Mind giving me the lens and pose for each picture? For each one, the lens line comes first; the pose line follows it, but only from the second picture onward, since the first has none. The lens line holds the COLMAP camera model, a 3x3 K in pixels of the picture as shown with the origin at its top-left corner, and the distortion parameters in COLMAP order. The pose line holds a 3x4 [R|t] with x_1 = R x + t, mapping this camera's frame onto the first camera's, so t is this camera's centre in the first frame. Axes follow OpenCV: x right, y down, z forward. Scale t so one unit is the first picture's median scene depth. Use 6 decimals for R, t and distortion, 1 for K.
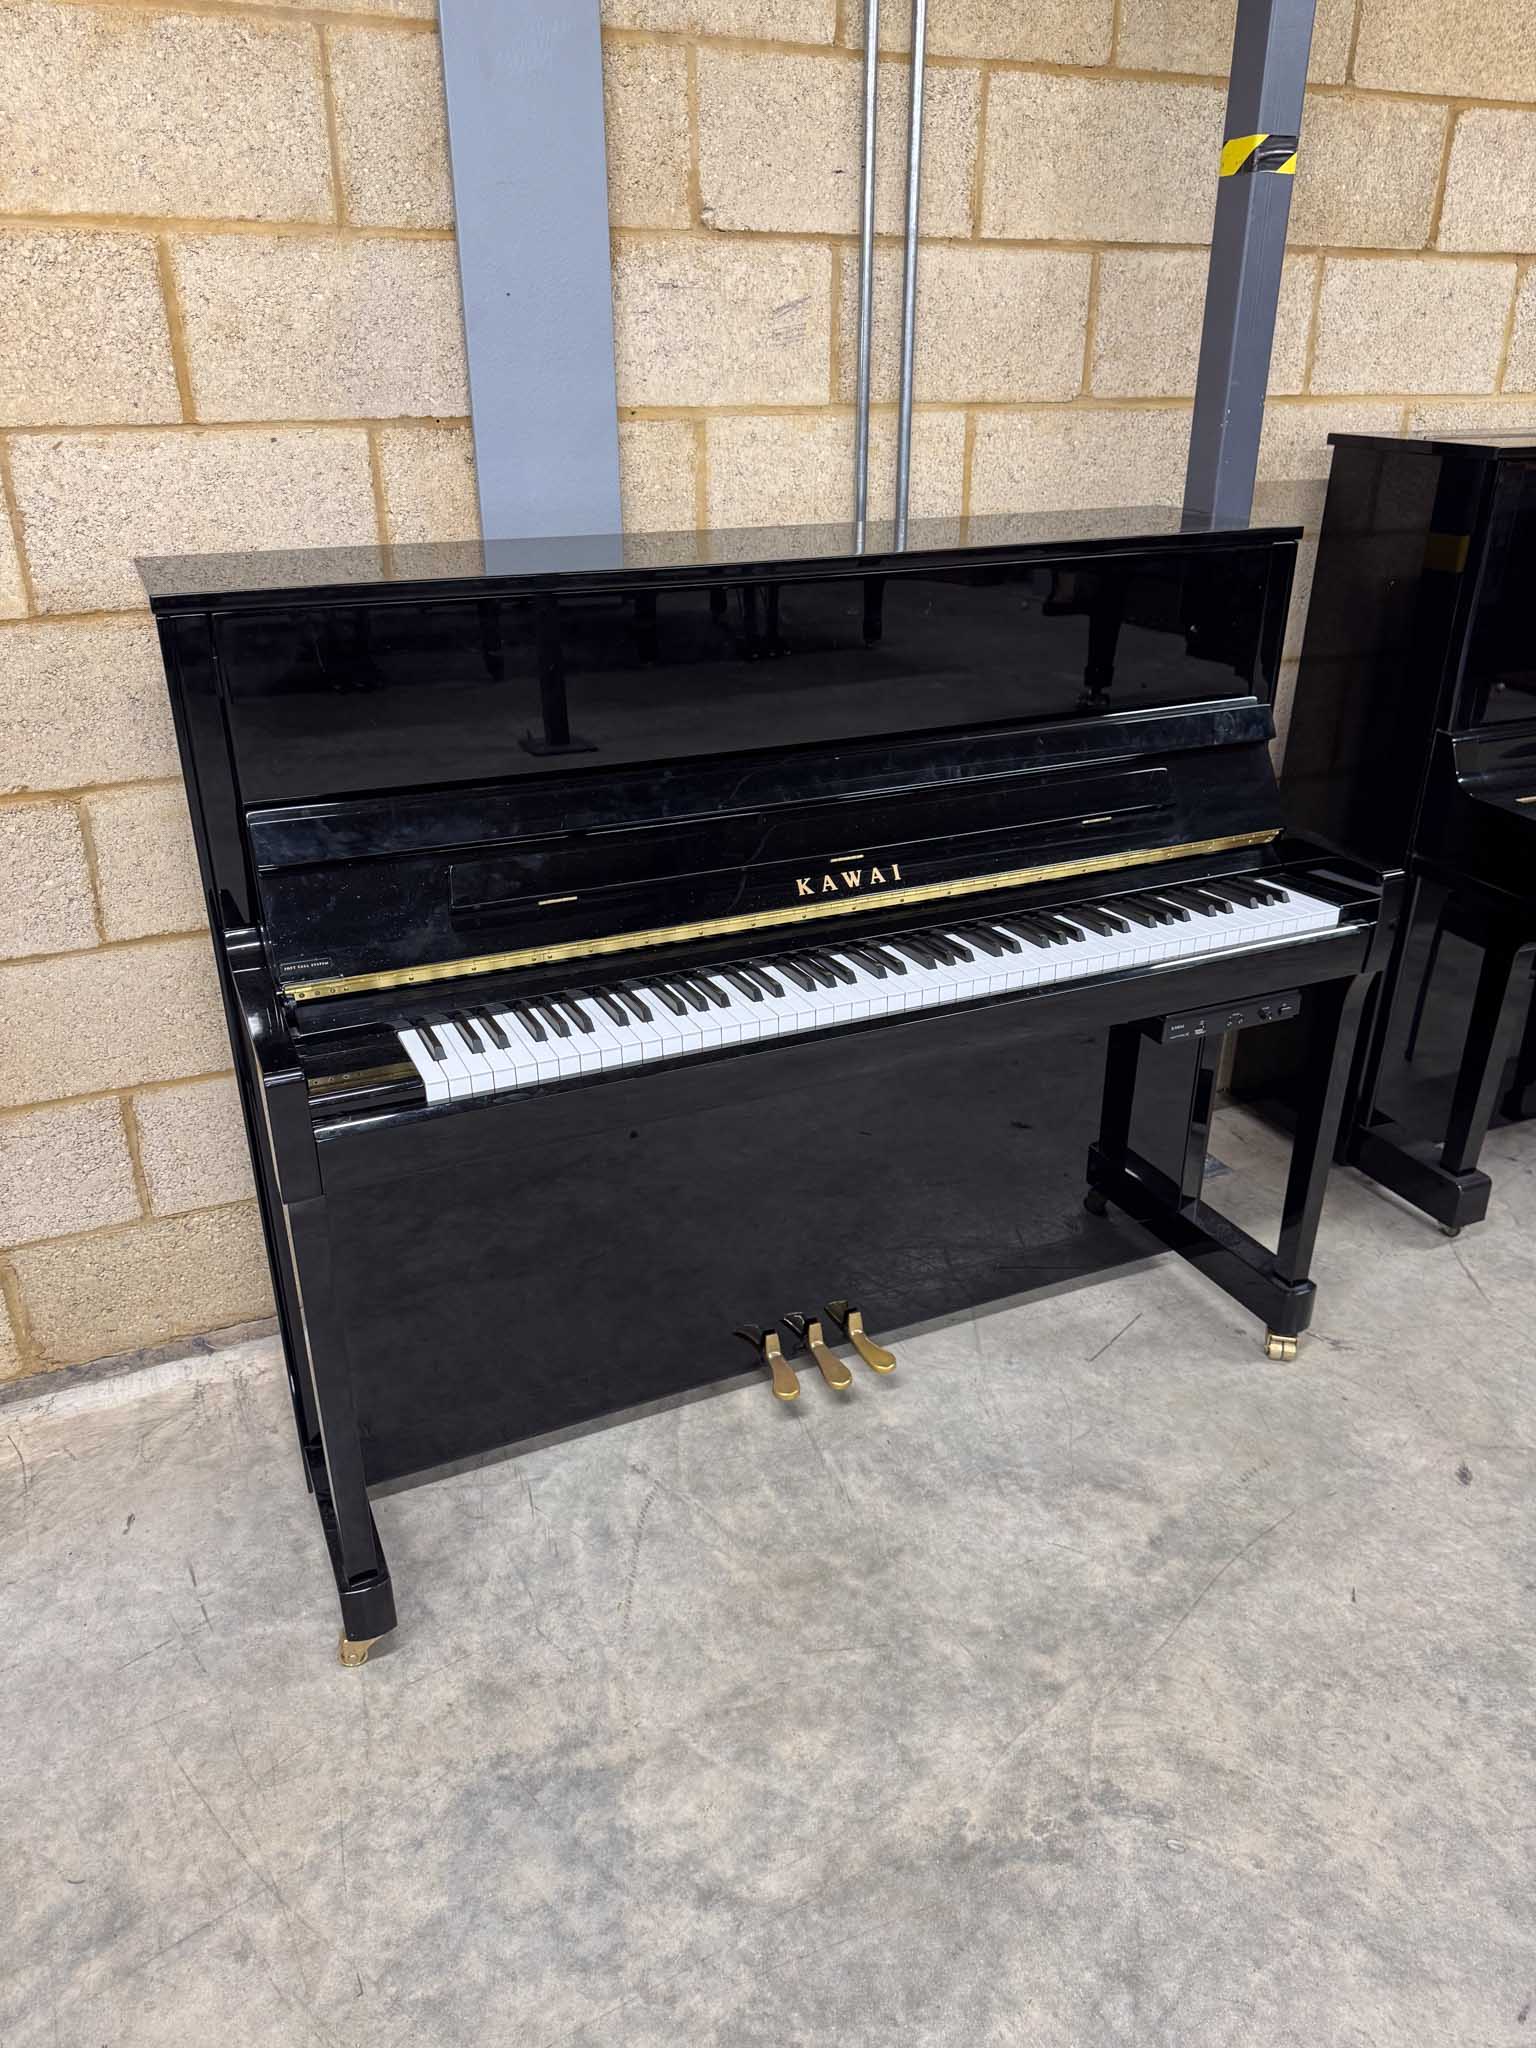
lens RADIAL K [[1458.9, 0, 774.3], [0, 1458.9, 1030.6], [0, 0, 1]] dist [0.007389, -0.011883]
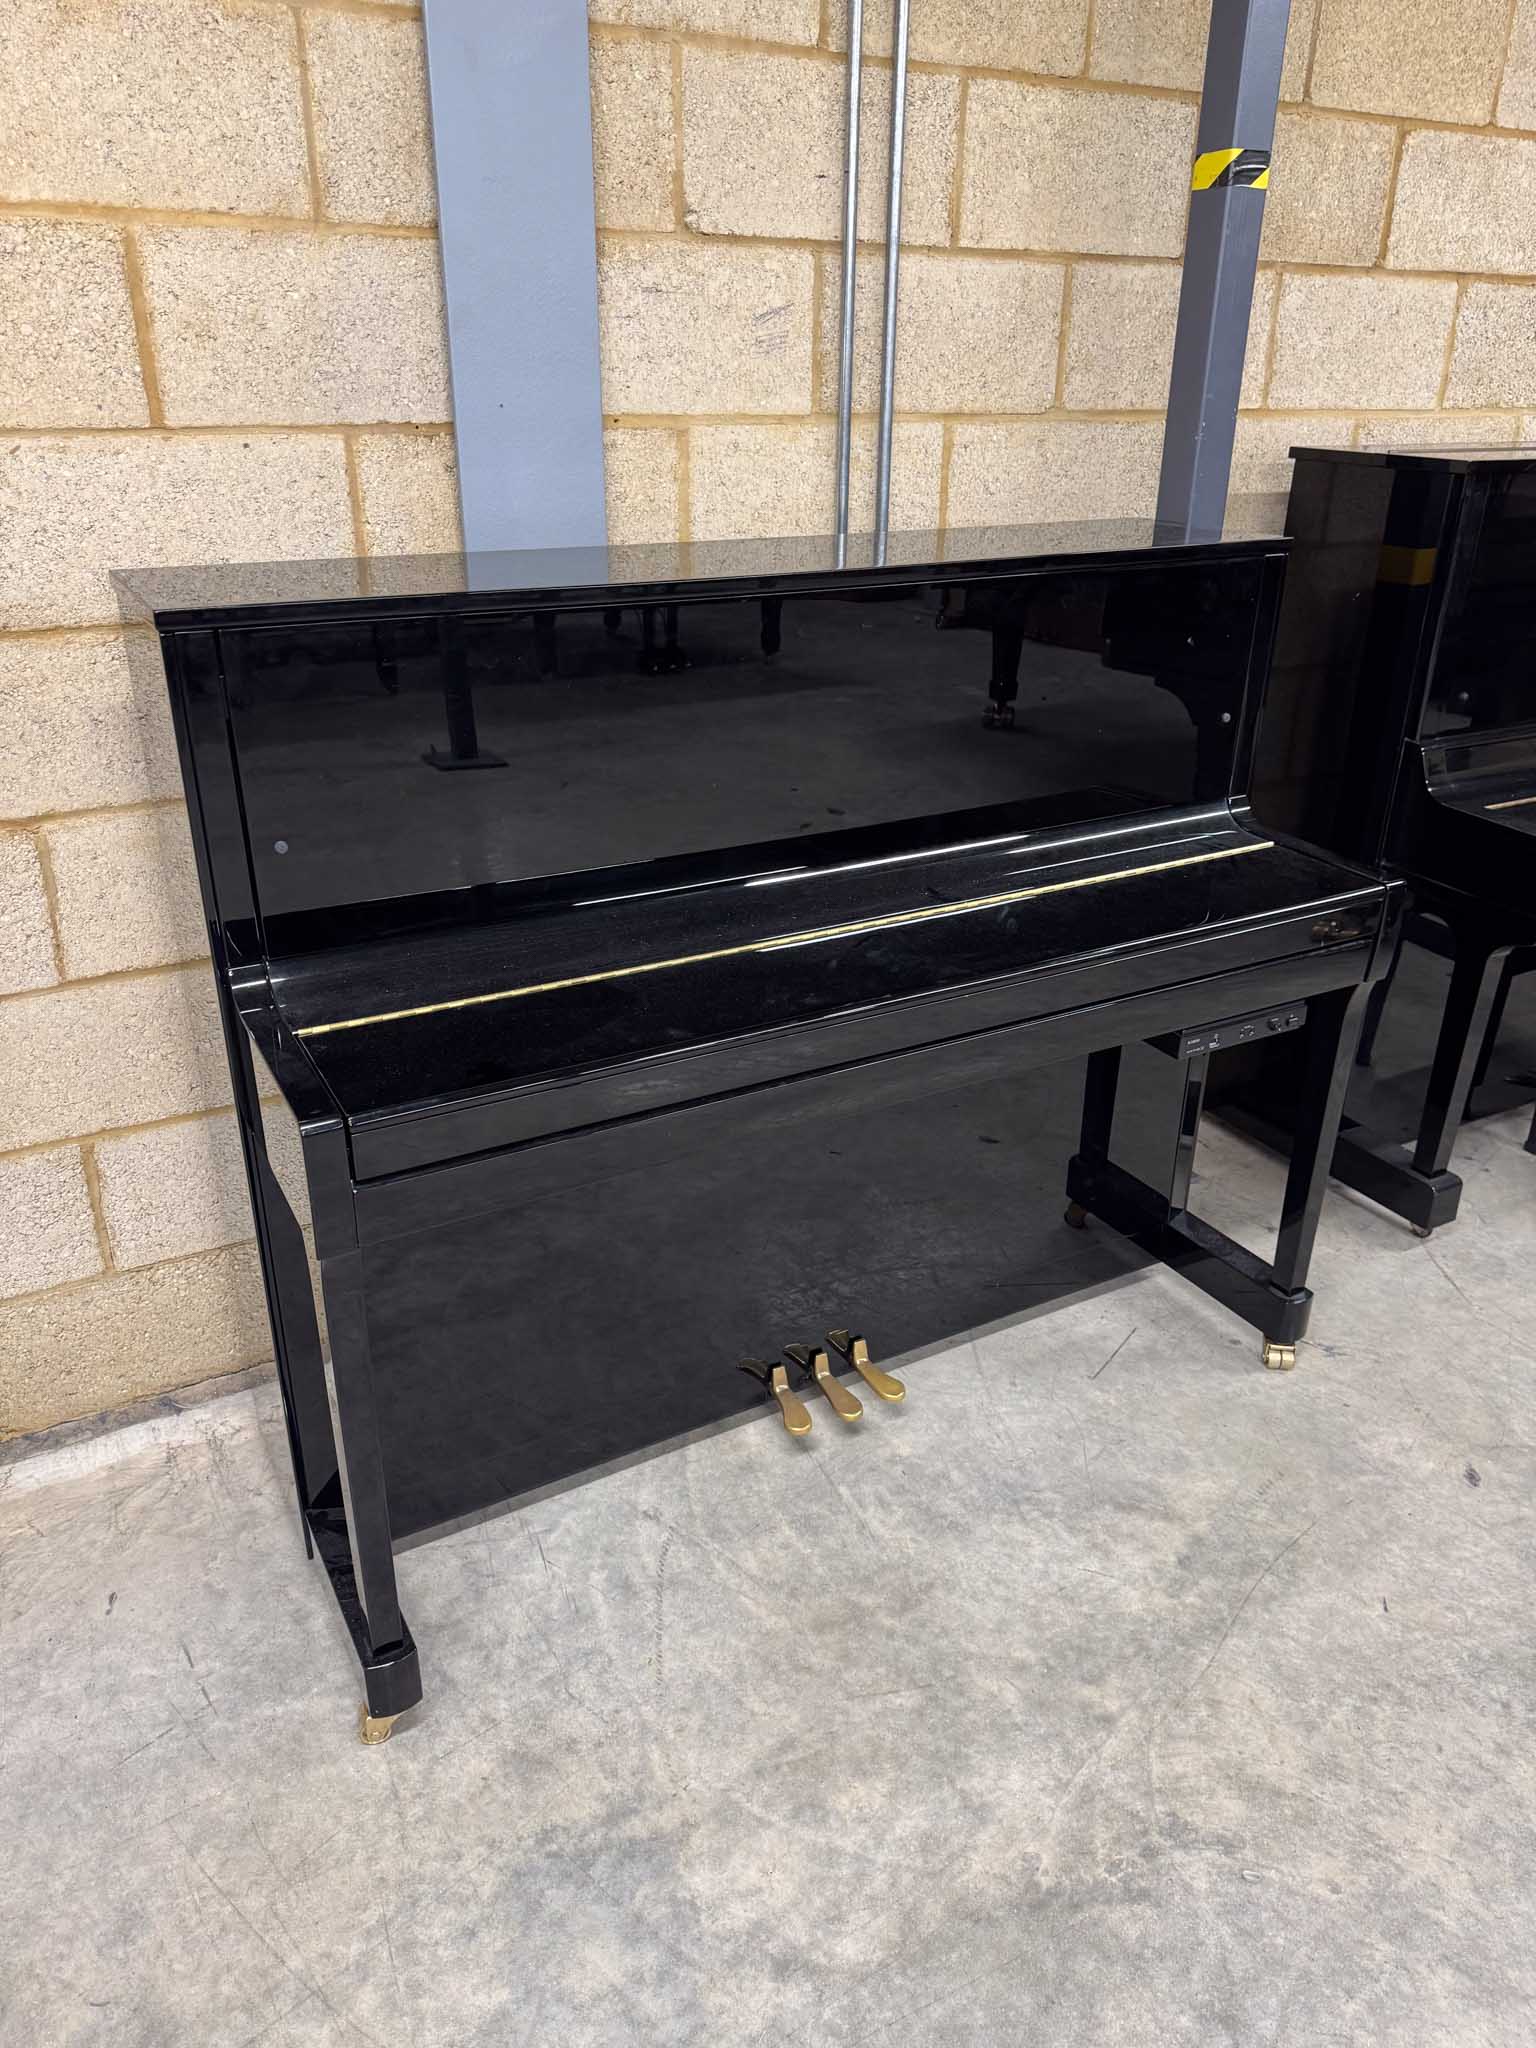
lens RADIAL K [[1459.4, 0, 773.9], [0, 1459.4, 1034.1], [0, 0, 1]] dist [0.004131, -0.006921]
pose [[0.996316, -0.026345, 0.081608, -0.090588], [0.026841, 0.999627, -0.004981, -0.010378], [-0.081446, 0.007153, 0.996652, 0.034205]]
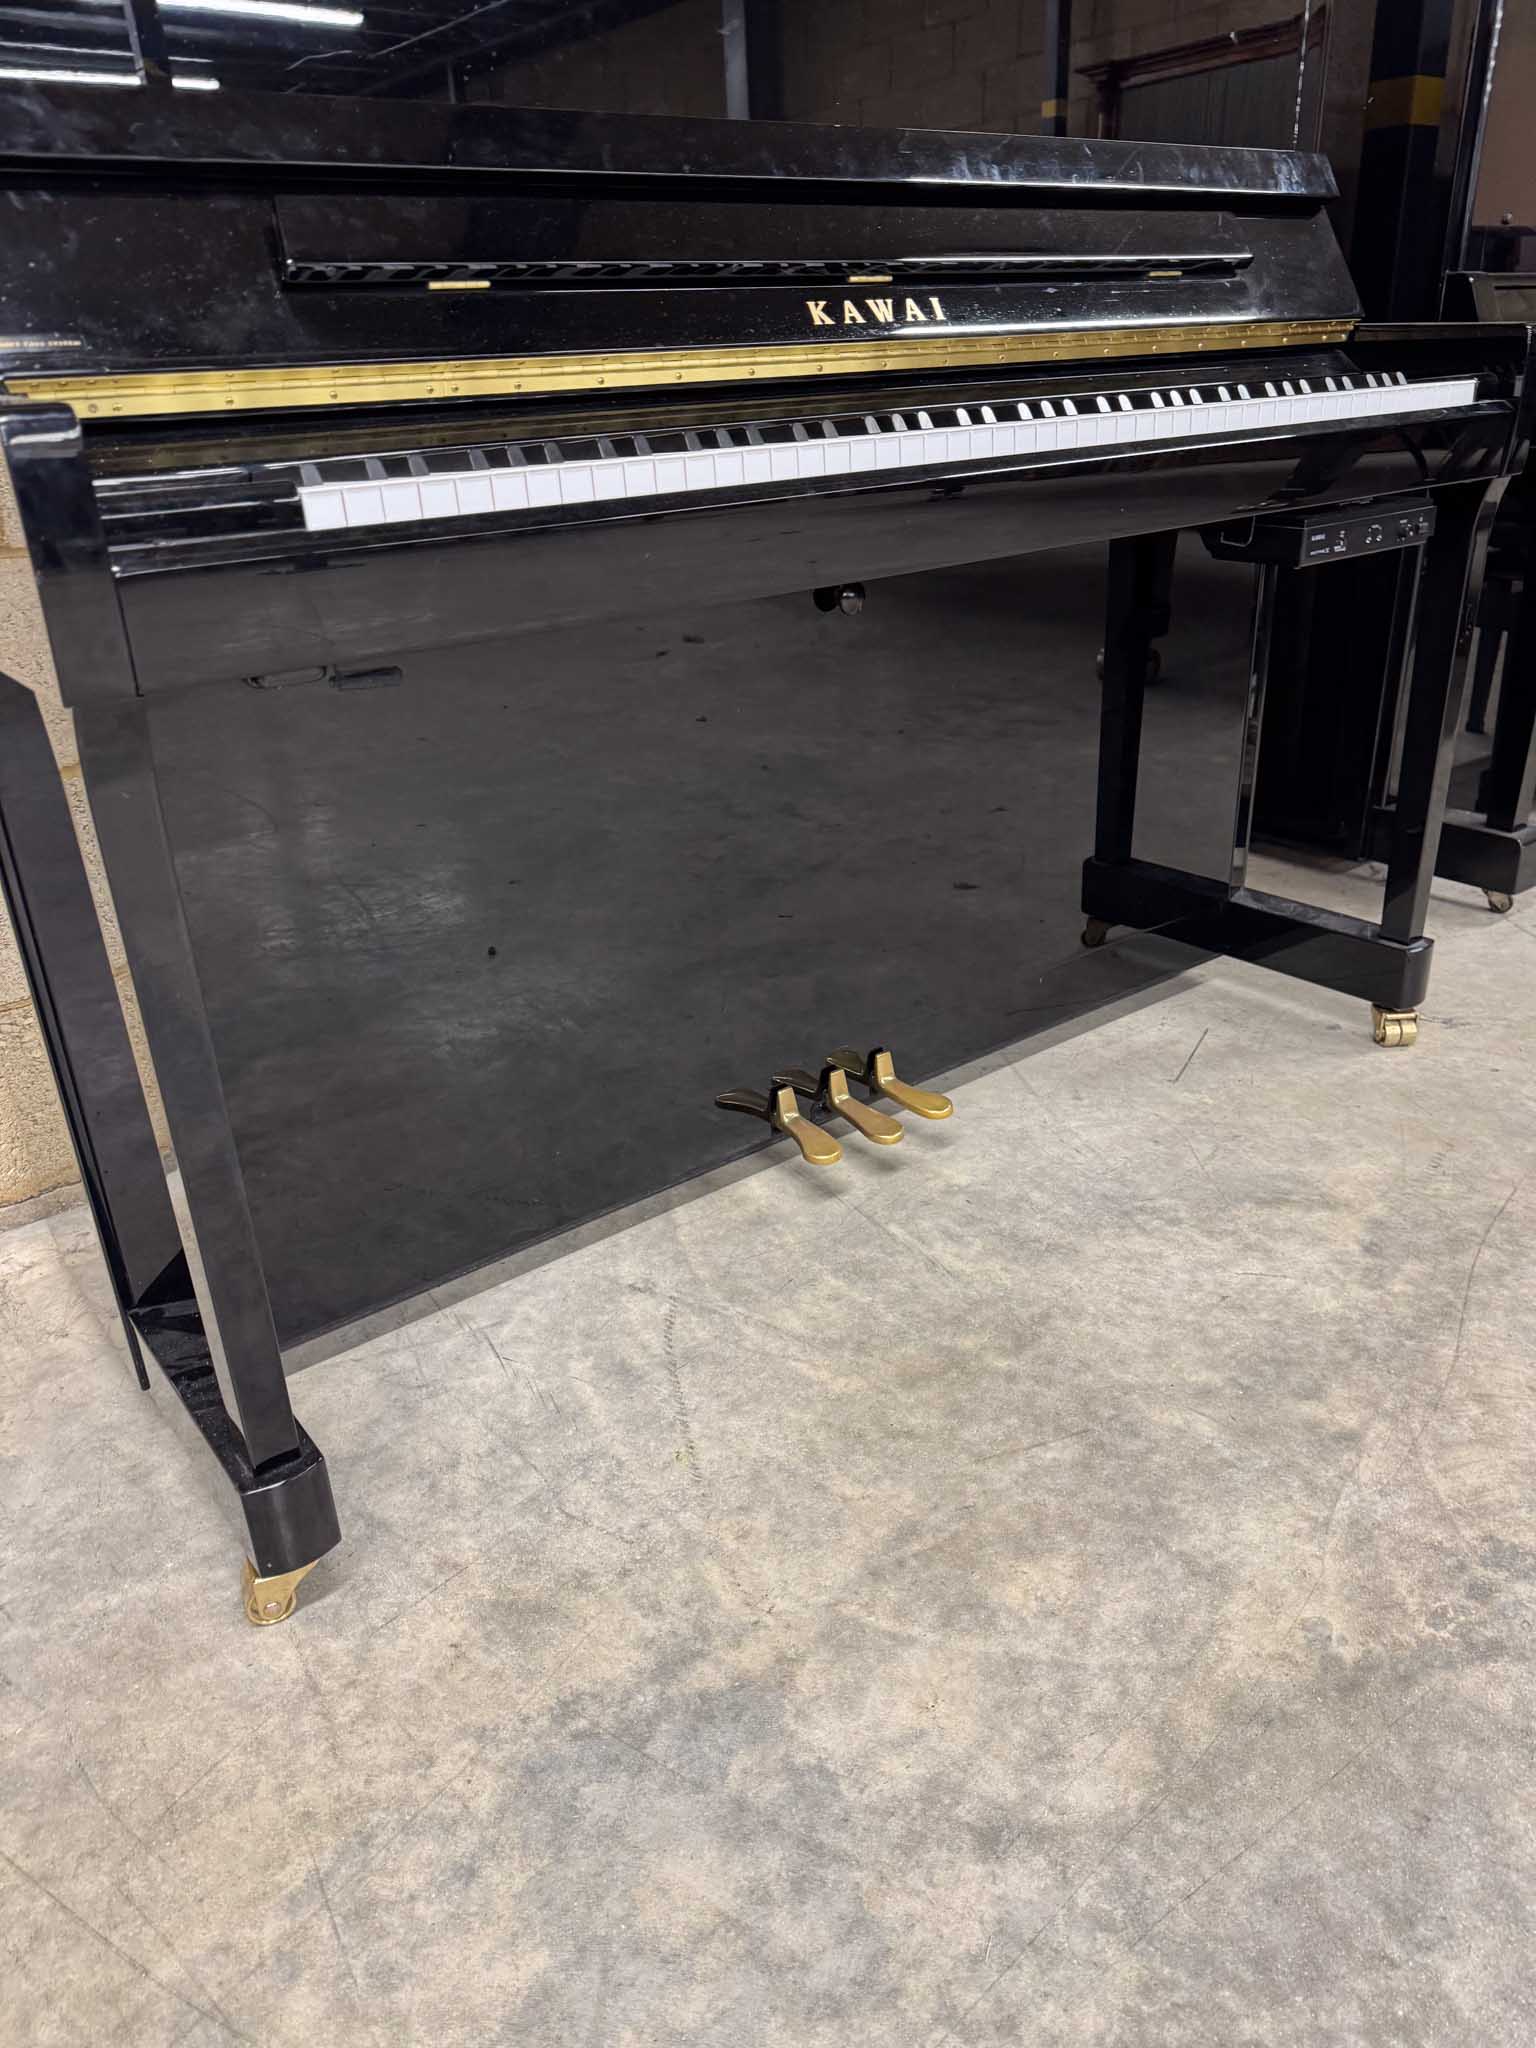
lens RADIAL K [[1458.9, 0, 774.3], [0, 1458.9, 1030.6], [0, 0, 1]] dist [0.007389, -0.011883]
pose [[0.973996, -0.133447, 0.183095, -0.154556], [0.134613, 0.990879, 0.006103, 0.203833], [-0.182240, 0.018702, 0.983076, 0.344757]]
